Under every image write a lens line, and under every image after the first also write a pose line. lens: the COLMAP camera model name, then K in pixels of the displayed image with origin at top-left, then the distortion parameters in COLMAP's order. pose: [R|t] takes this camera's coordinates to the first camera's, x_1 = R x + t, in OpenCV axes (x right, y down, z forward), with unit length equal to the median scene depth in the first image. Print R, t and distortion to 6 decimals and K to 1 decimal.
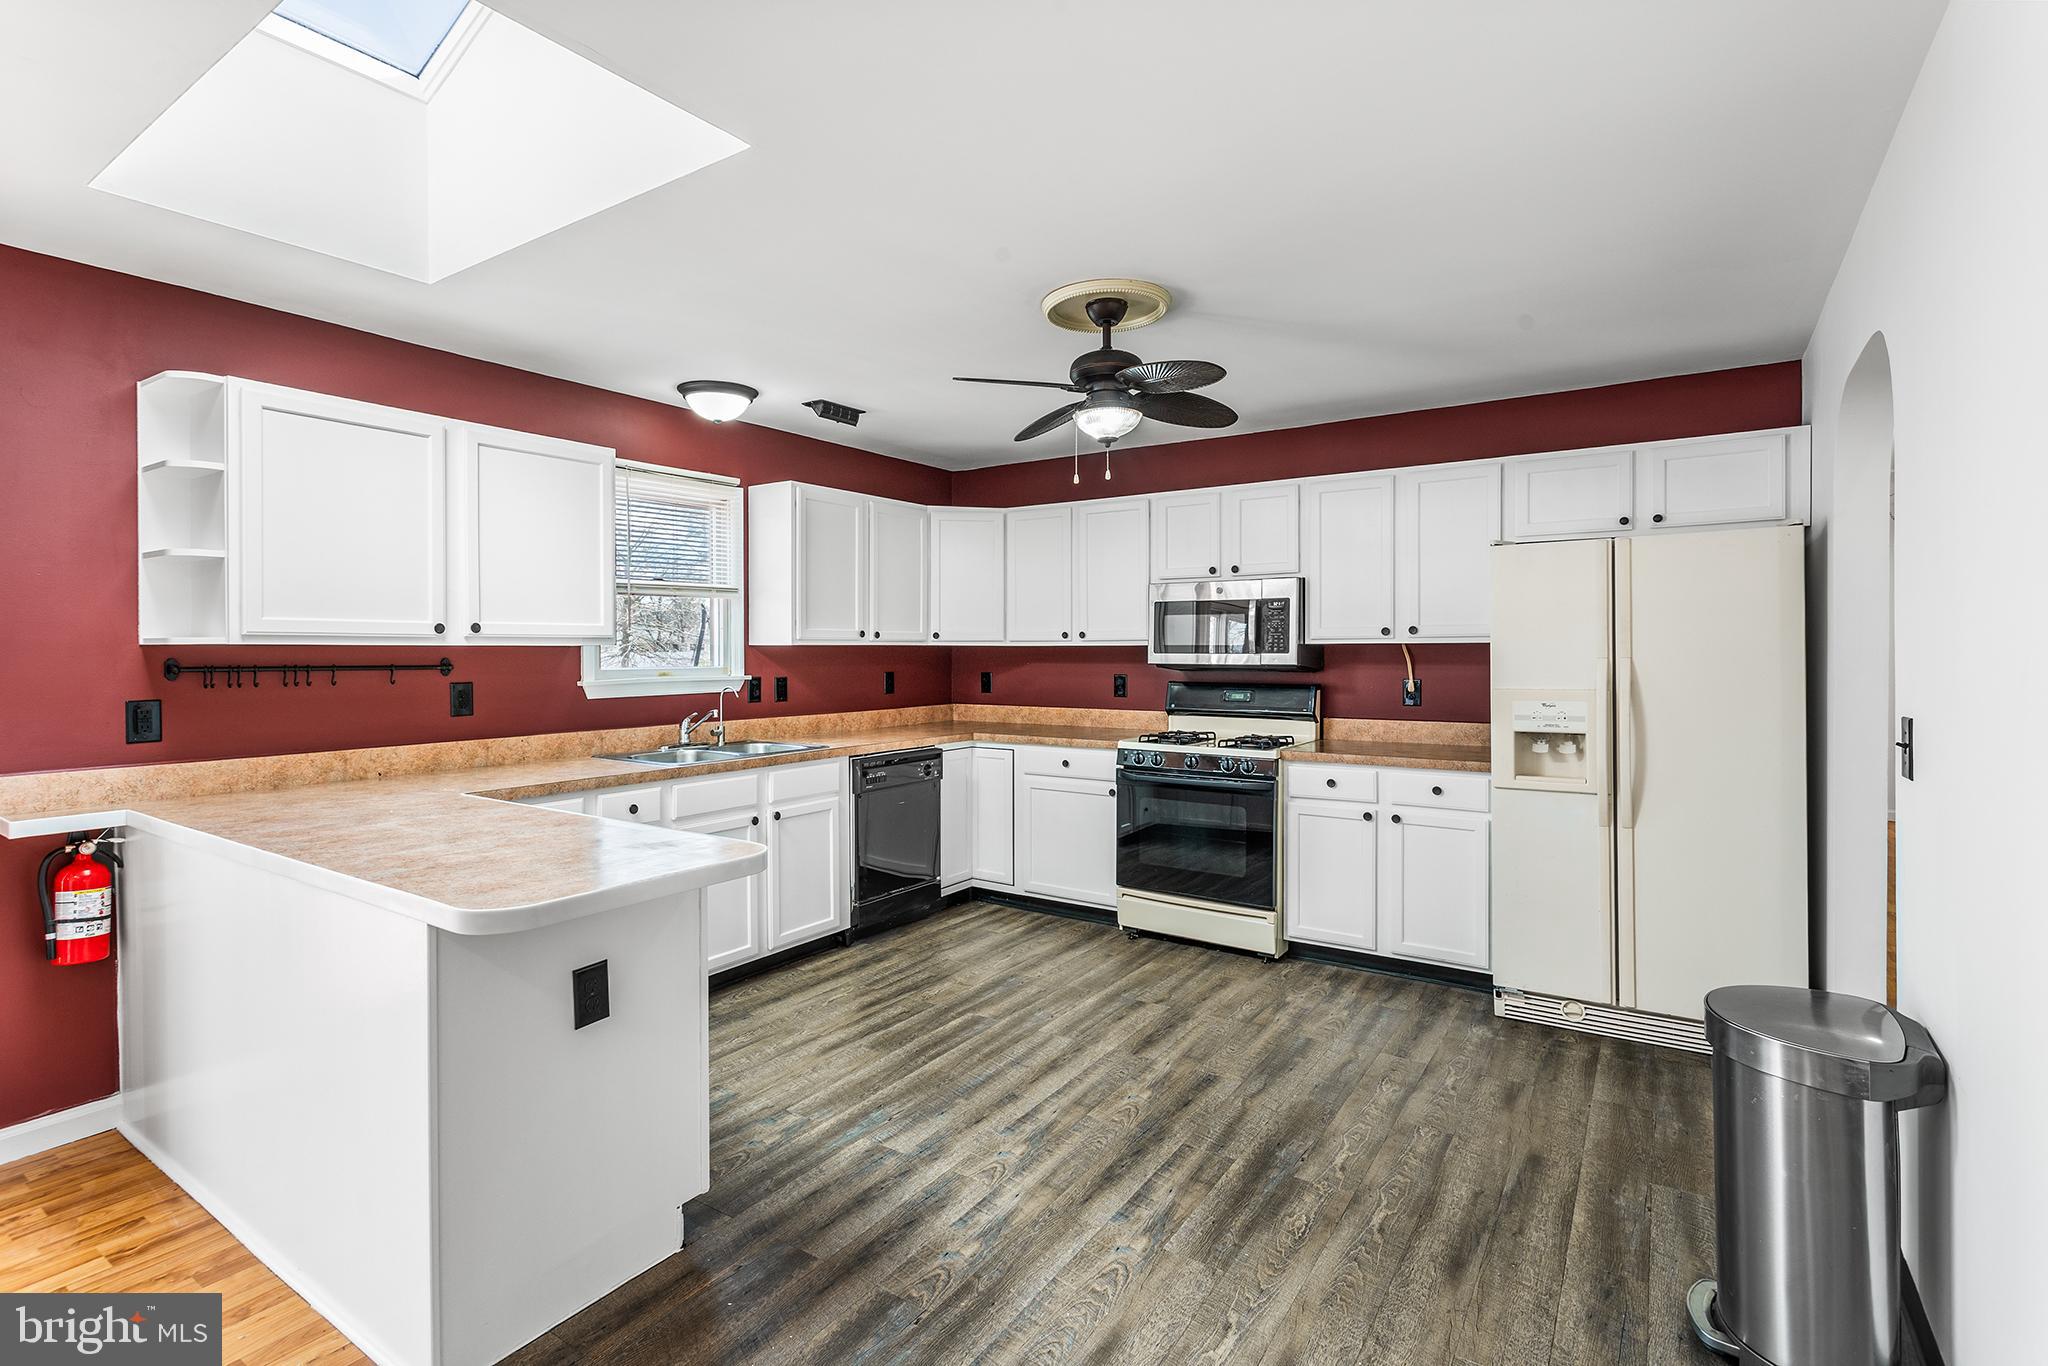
lens RADIAL K [[971.8, 0, 1012.7], [0, 971.8, 654.5], [0, 0, 1]] dist [0.004127, 0.000154]
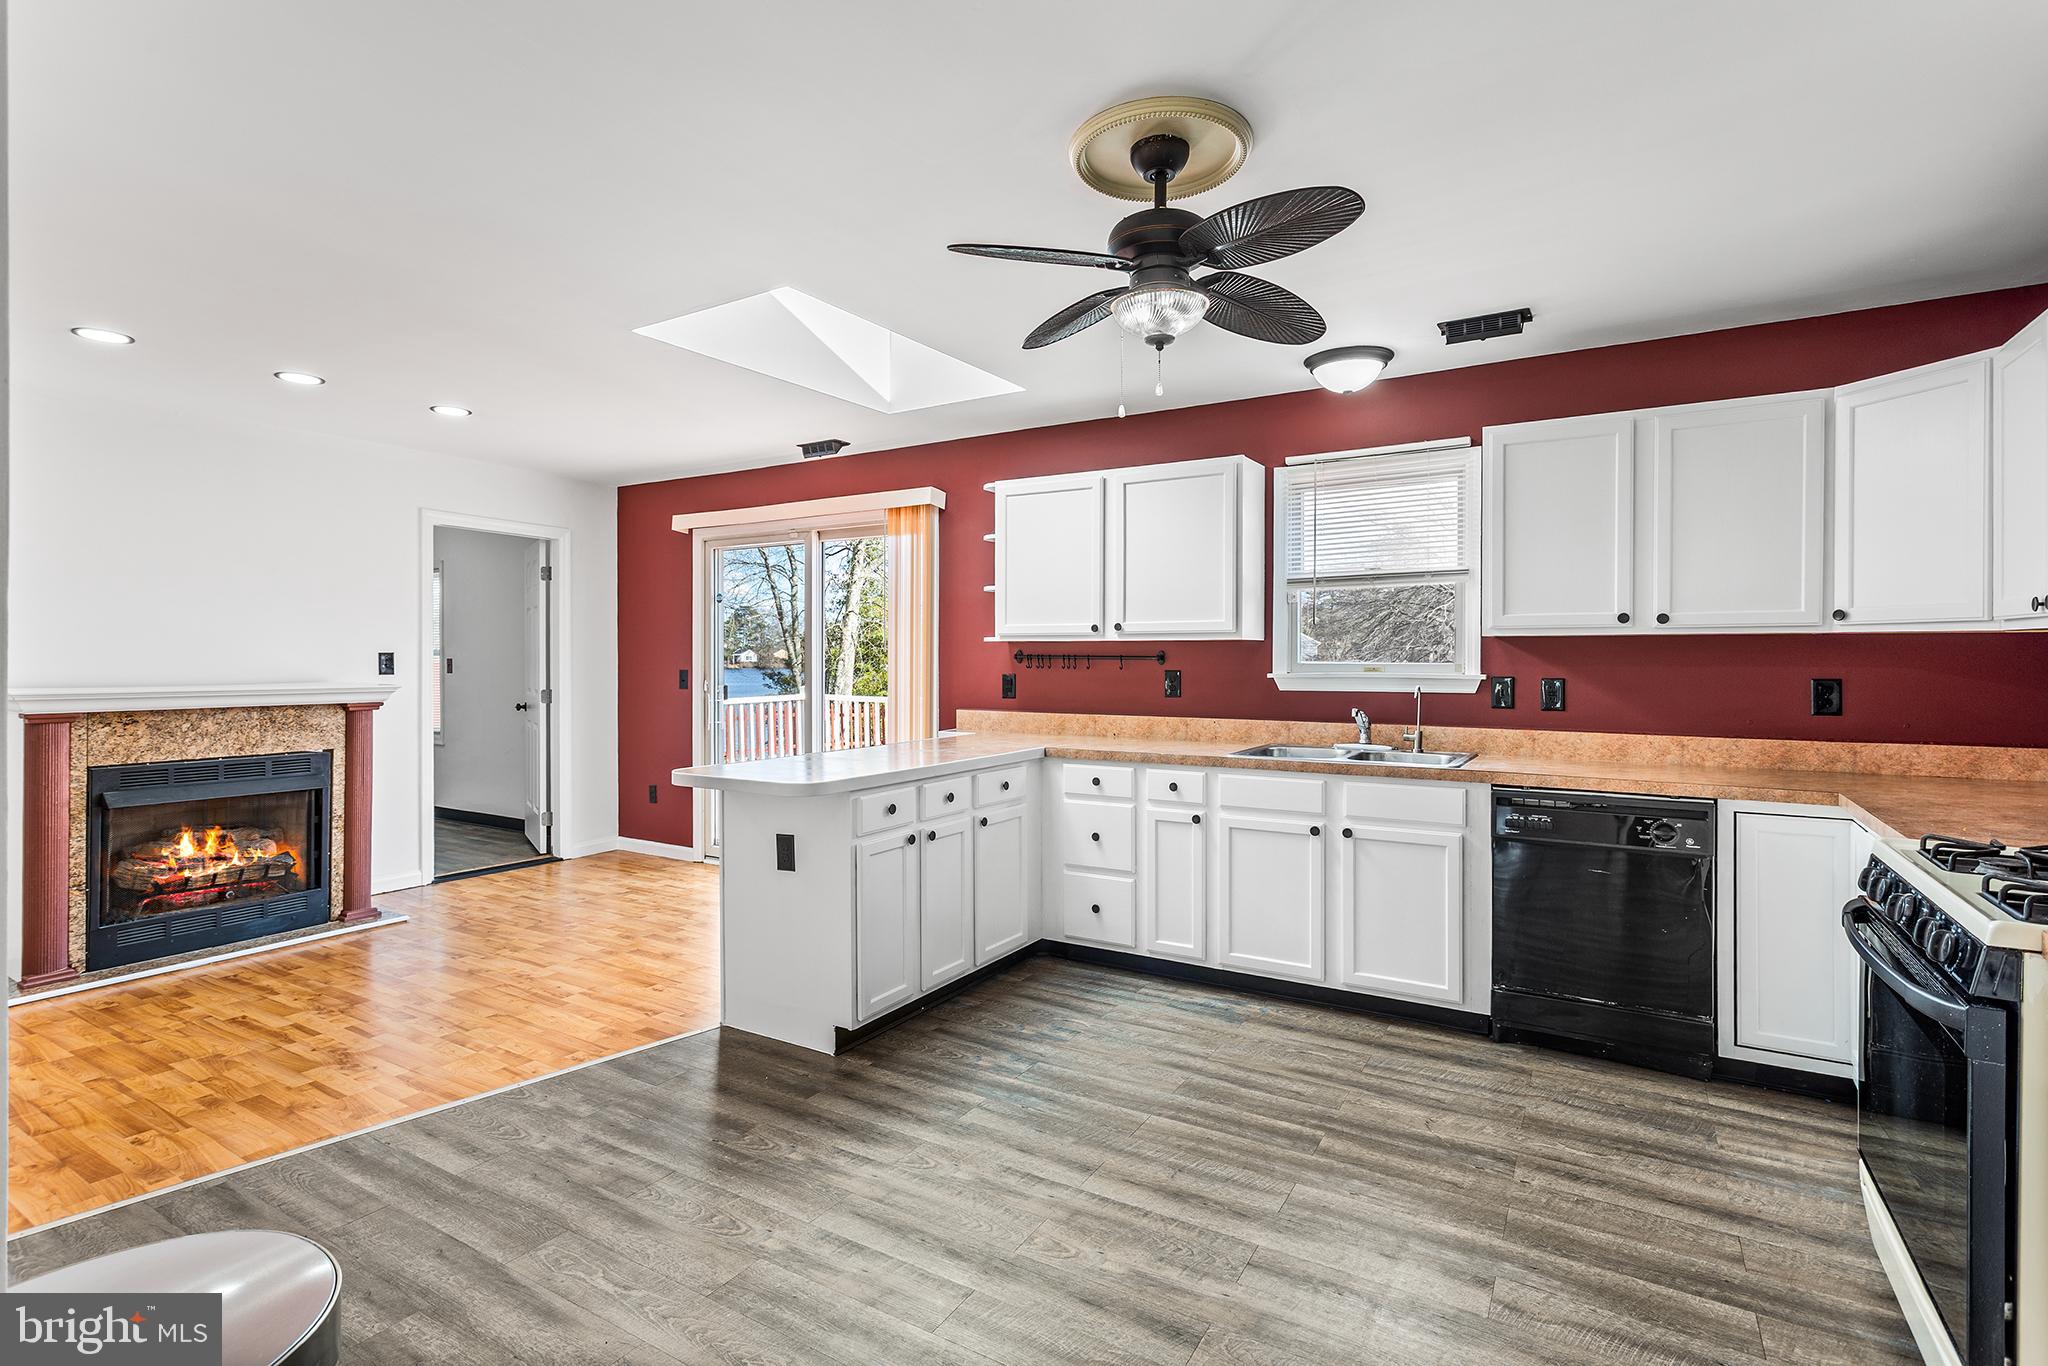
lens RADIAL K [[980.9, 0, 1009.2], [0, 980.9, 661.9], [0, 0, 1]] dist [0.001875, 0.000377]
pose [[0.043580, 0.011283, -0.998986, 0.691129], [-0.004287, 0.999929, 0.011106, 0.004777], [0.999041, 0.003799, 0.043625, 0.734799]]
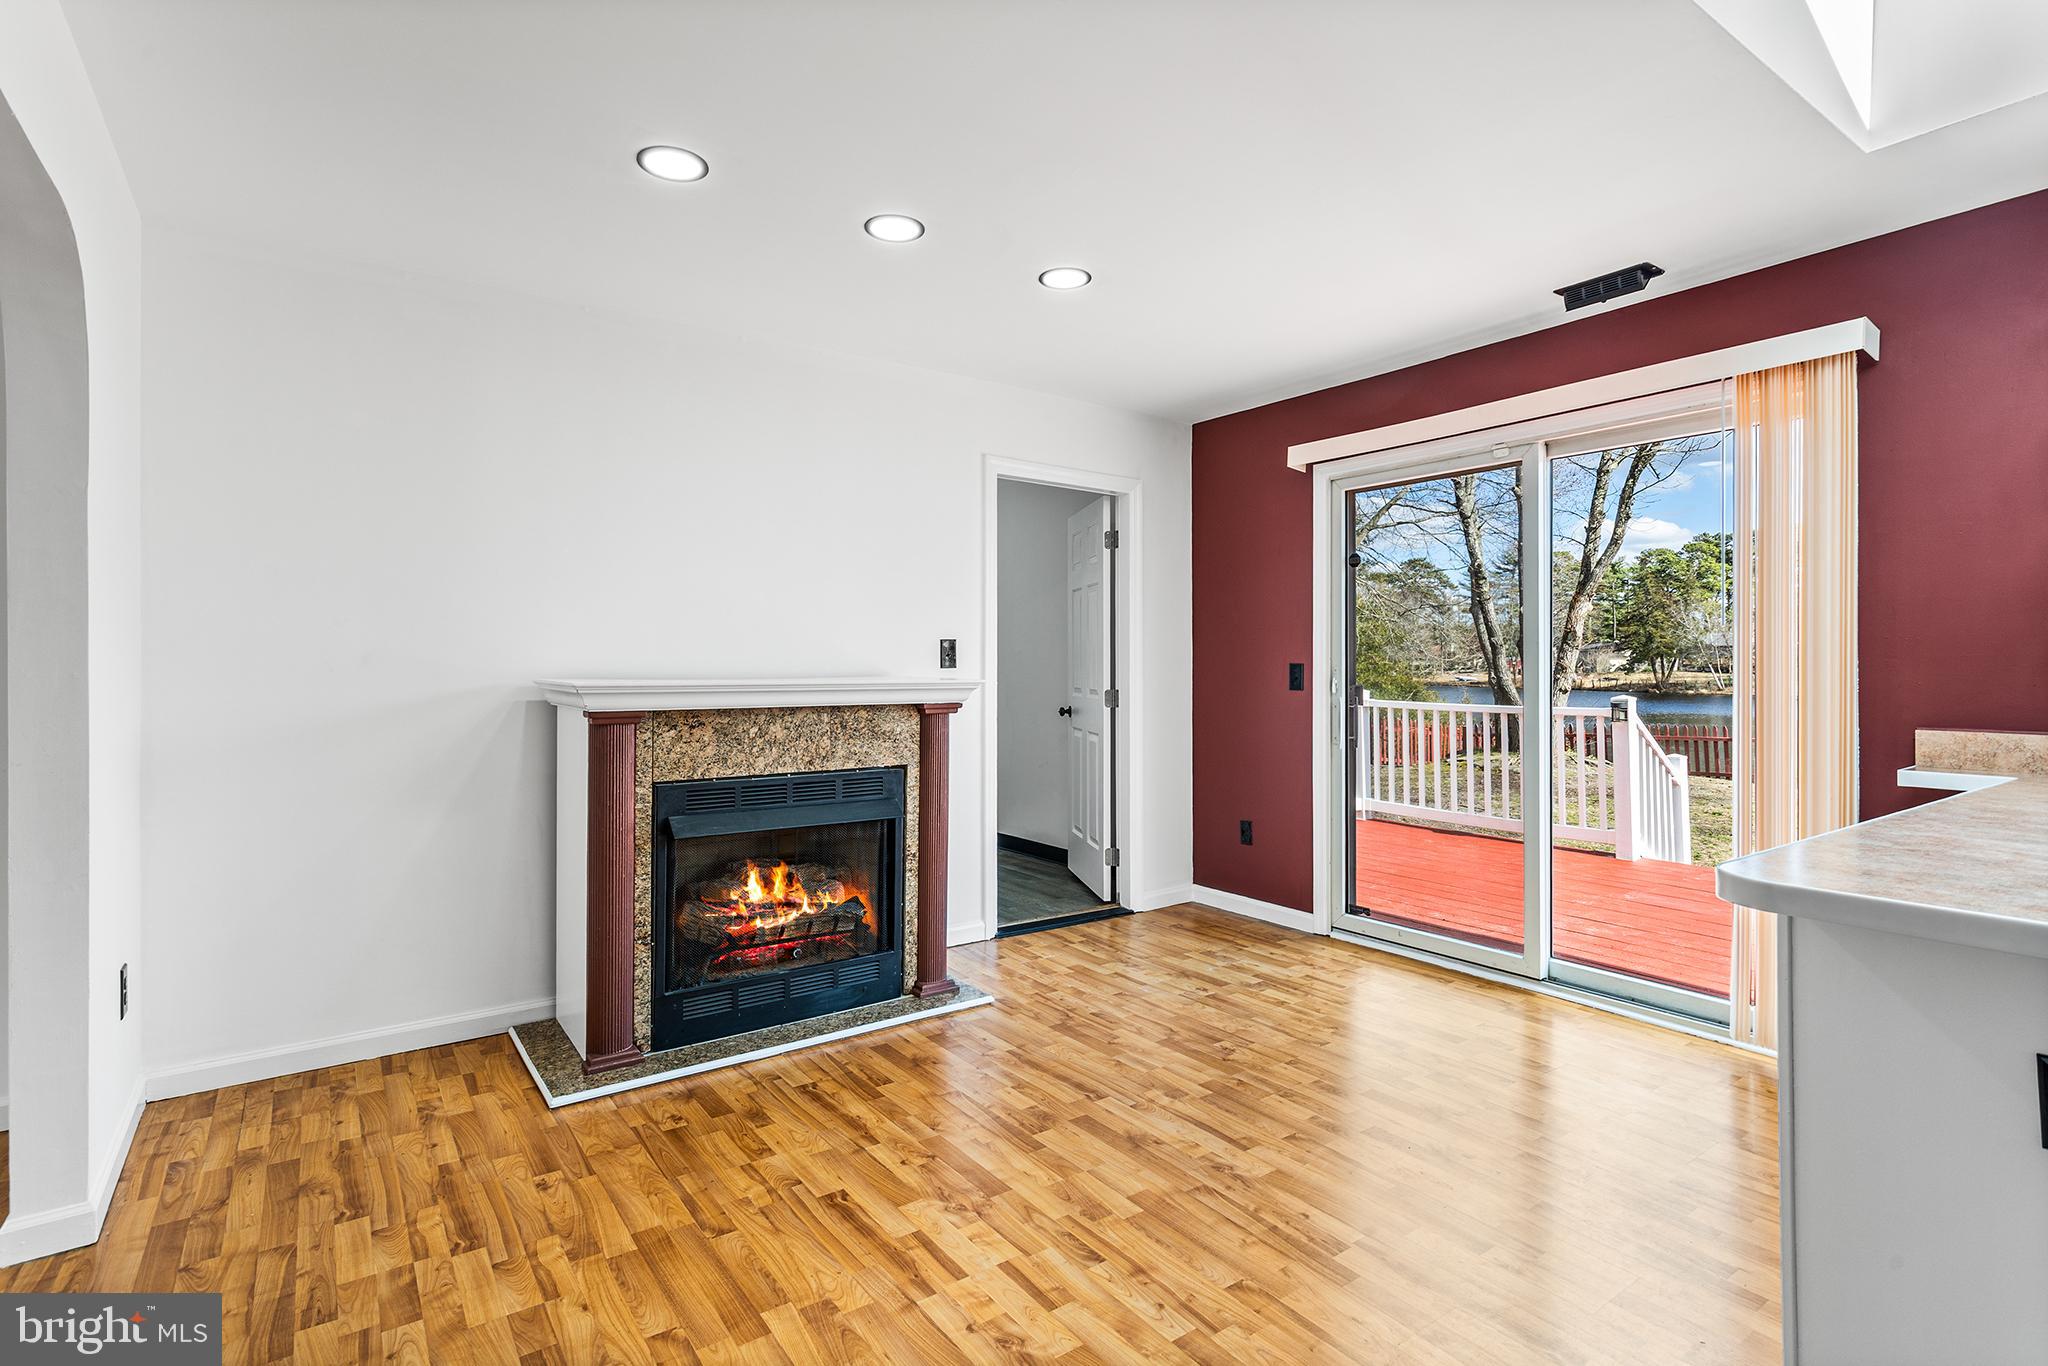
lens RADIAL K [[980.9, 0, 1009.2], [0, 980.9, 661.9], [0, 0, 1]] dist [0.001875, 0.000377]
pose [[-0.351855, 0.003891, -0.936046, 0.222810], [0.001695, 0.999992, 0.003520, 0.033725], [0.936053, -0.000348, -0.351859, 0.329870]]
